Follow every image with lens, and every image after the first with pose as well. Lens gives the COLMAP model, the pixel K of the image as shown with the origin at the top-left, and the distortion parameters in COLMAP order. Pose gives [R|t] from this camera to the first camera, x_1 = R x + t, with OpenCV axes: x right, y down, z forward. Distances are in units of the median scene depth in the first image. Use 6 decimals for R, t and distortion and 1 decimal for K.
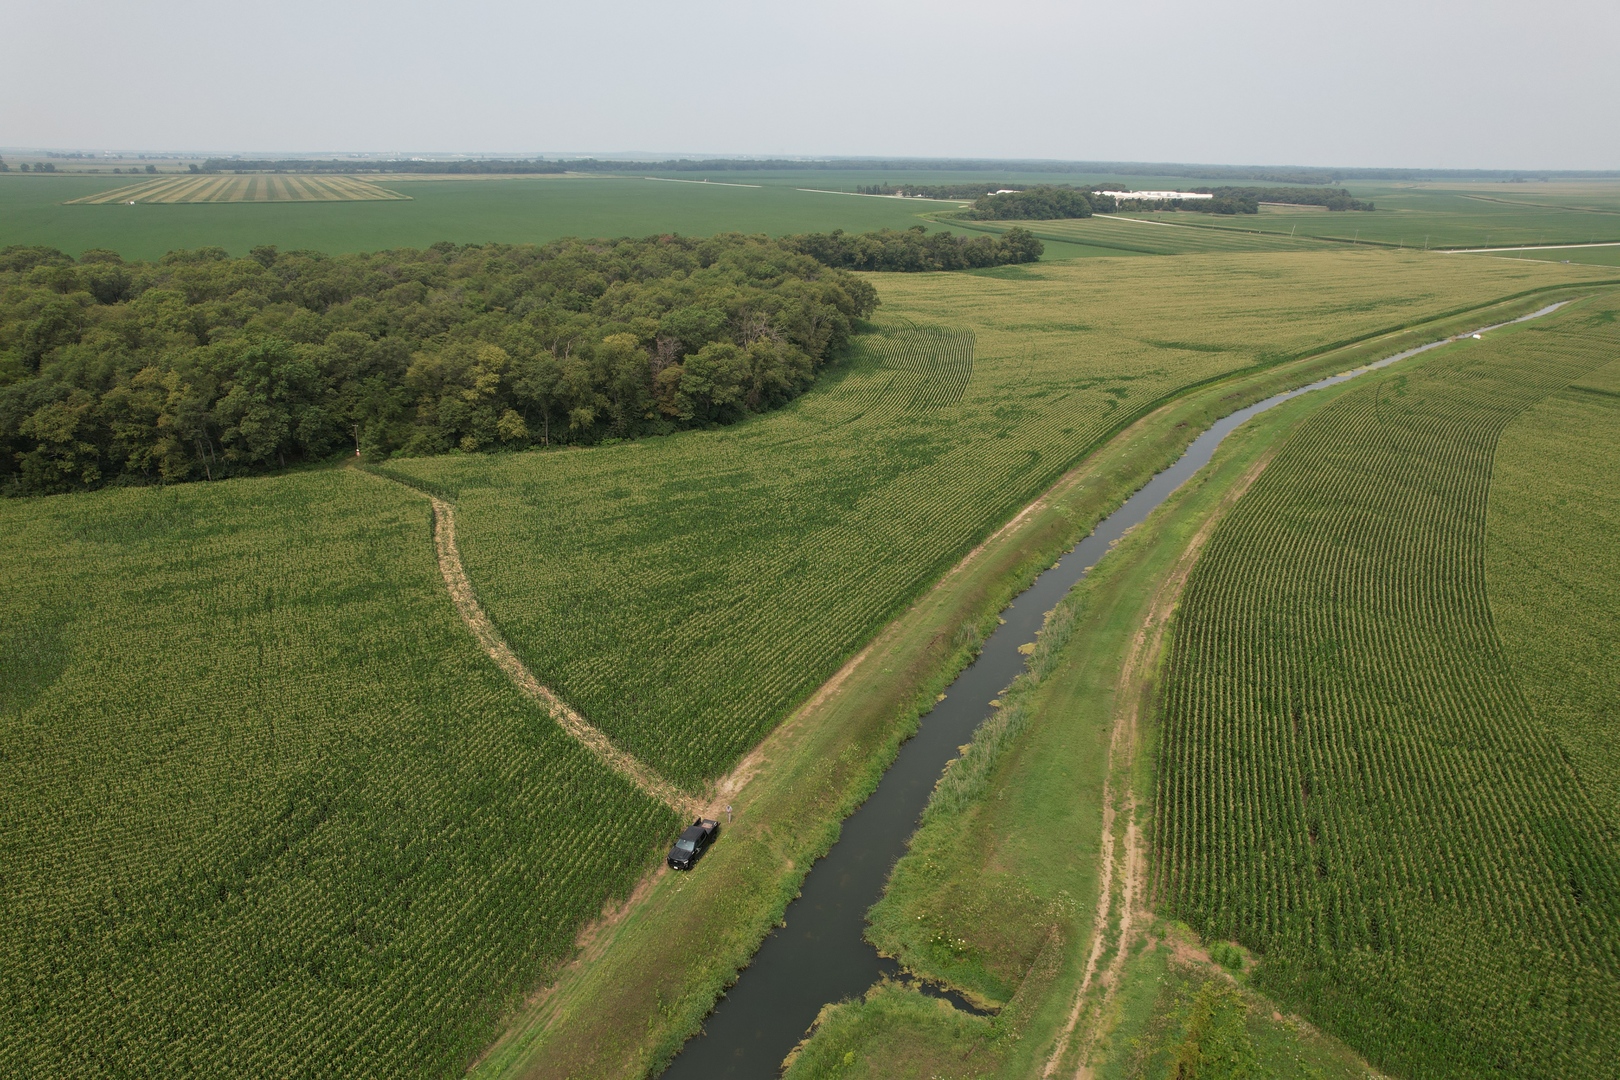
lens RADIAL K [[1033.9, 0, 810.9], [0, 1033.9, 558.0], [0, 0, 1]] dist [-0.085732, 0.068585]
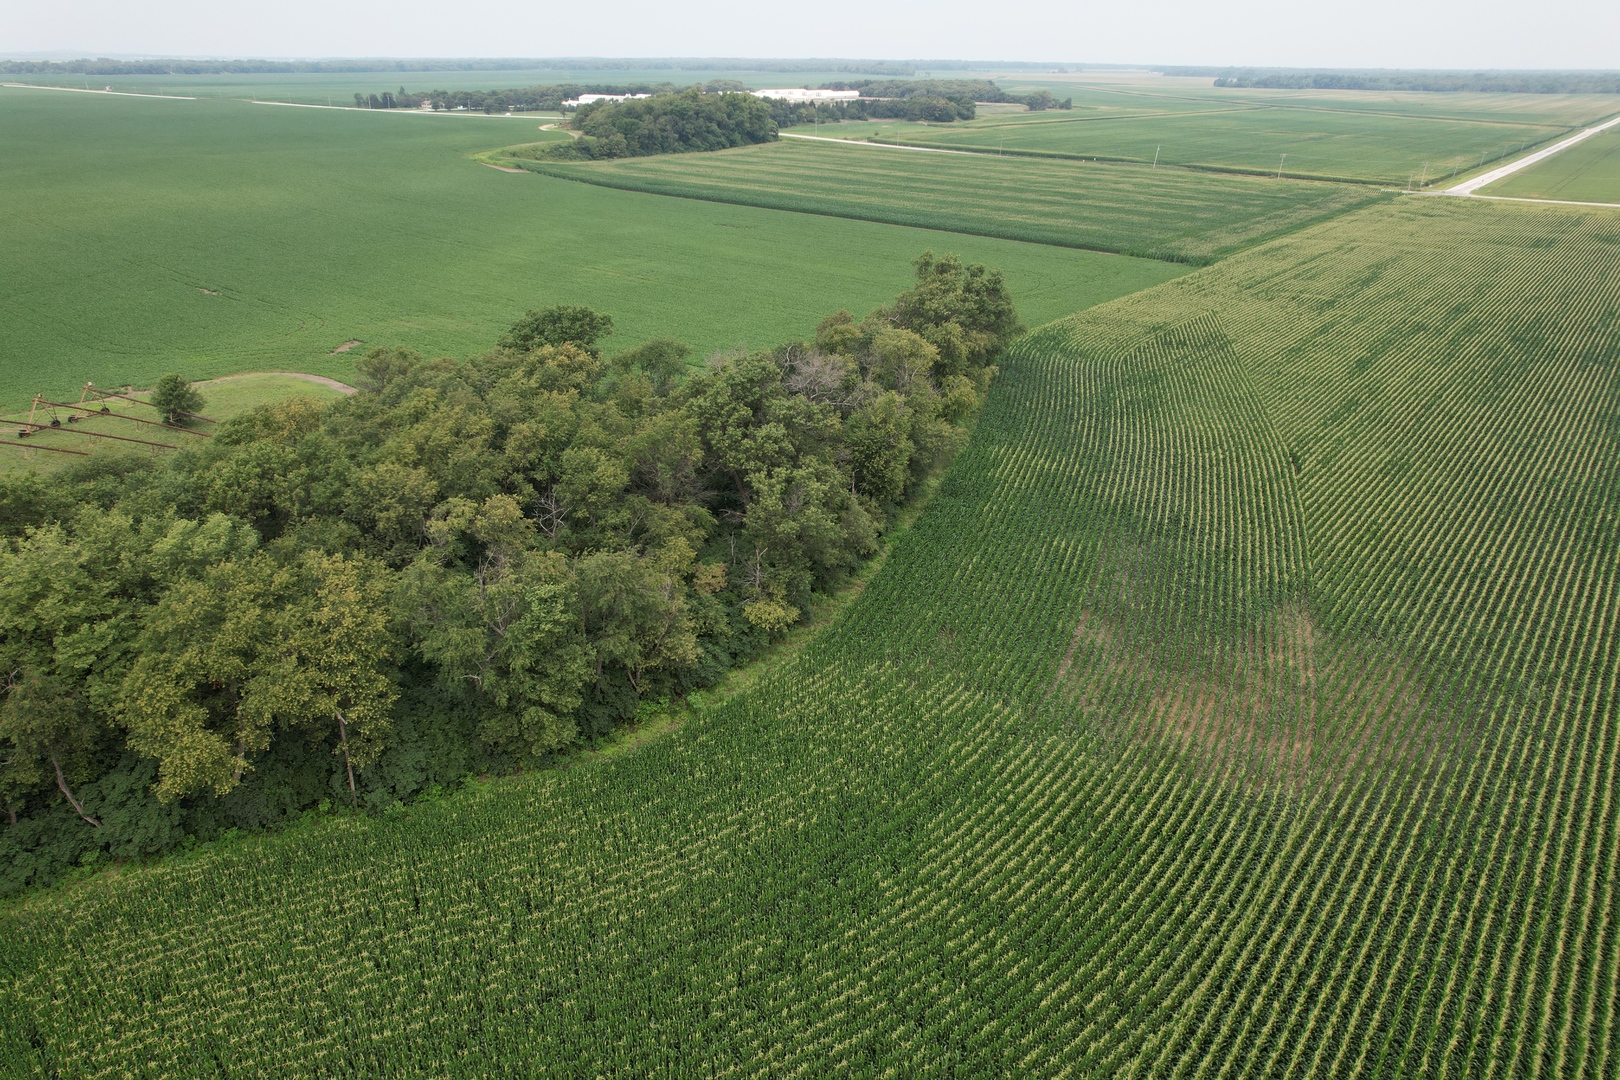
lens RADIAL K [[1033.9, 0, 810.9], [0, 1033.9, 558.0], [0, 0, 1]] dist [-0.085732, 0.068585]
pose [[0.914930, -0.180325, 0.361089, 0.155431], [0.149162, 0.982376, 0.112643, -0.658969], [-0.375038, -0.049200, 0.925703, 1.797624]]
